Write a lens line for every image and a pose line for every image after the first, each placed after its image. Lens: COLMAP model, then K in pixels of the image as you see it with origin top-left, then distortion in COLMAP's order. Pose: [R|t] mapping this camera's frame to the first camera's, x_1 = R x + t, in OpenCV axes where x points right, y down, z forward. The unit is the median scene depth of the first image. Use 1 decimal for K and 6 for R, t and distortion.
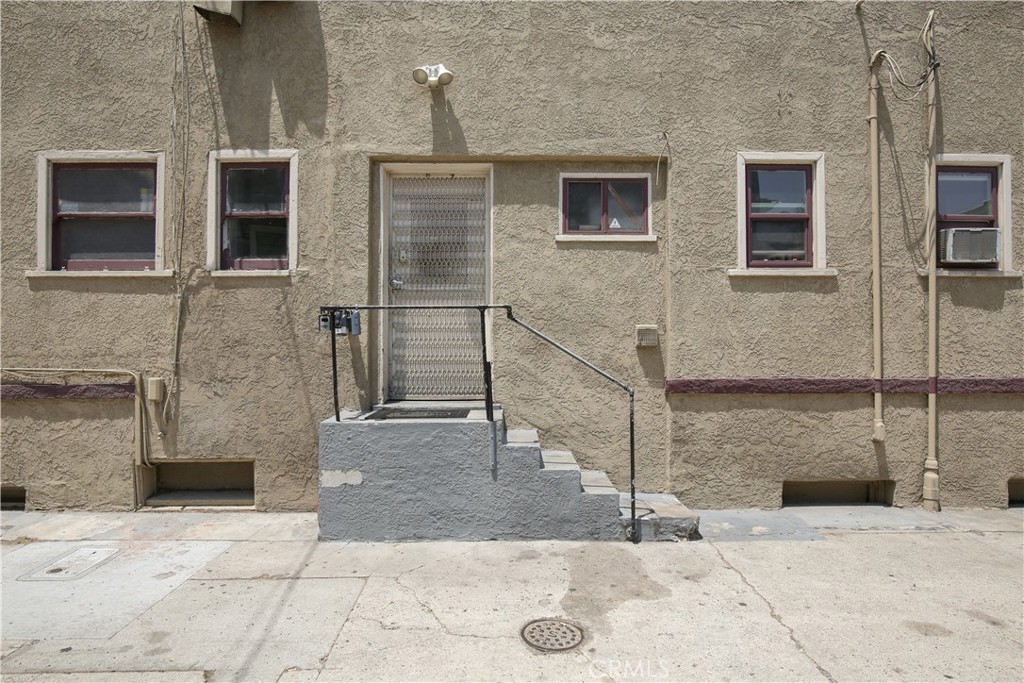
lens RADIAL K [[570.2, 0, 512.0], [0, 570.2, 341.5], [0, 0, 1]] dist [-0.001689, 0.000127]
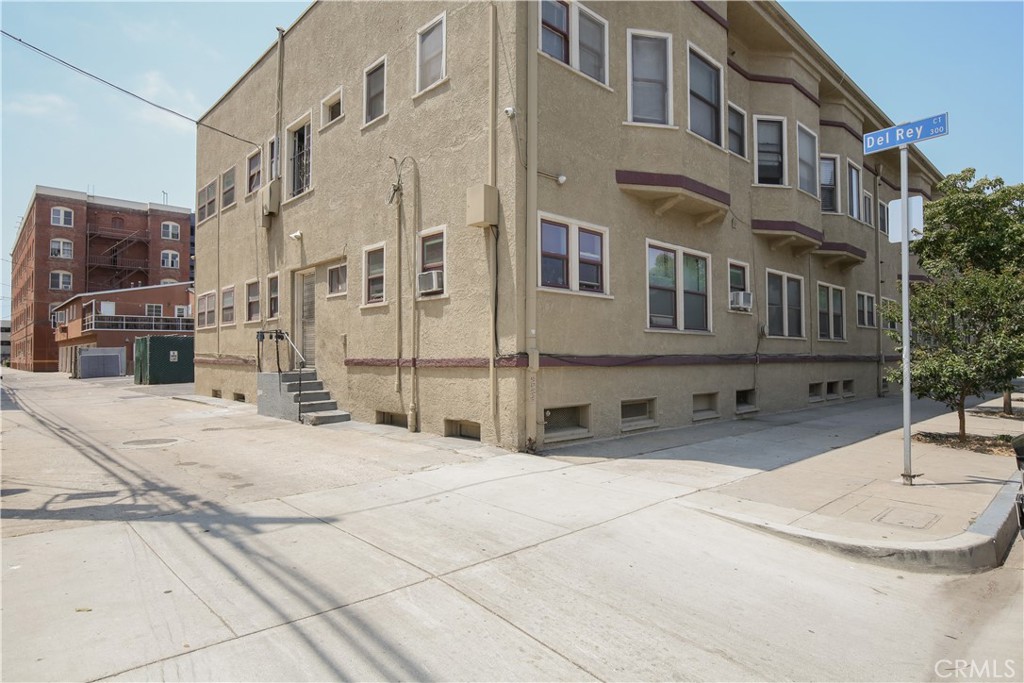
lens RADIAL K [[570.2, 0, 512.0], [0, 570.2, 341.5], [0, 0, 1]] dist [-0.001689, 0.000127]
pose [[0.673352, -0.022063, -0.738992, 2.252531], [0.014951, 0.999757, -0.016225, 0.045008], [0.739170, -0.000123, 0.673518, 0.019647]]
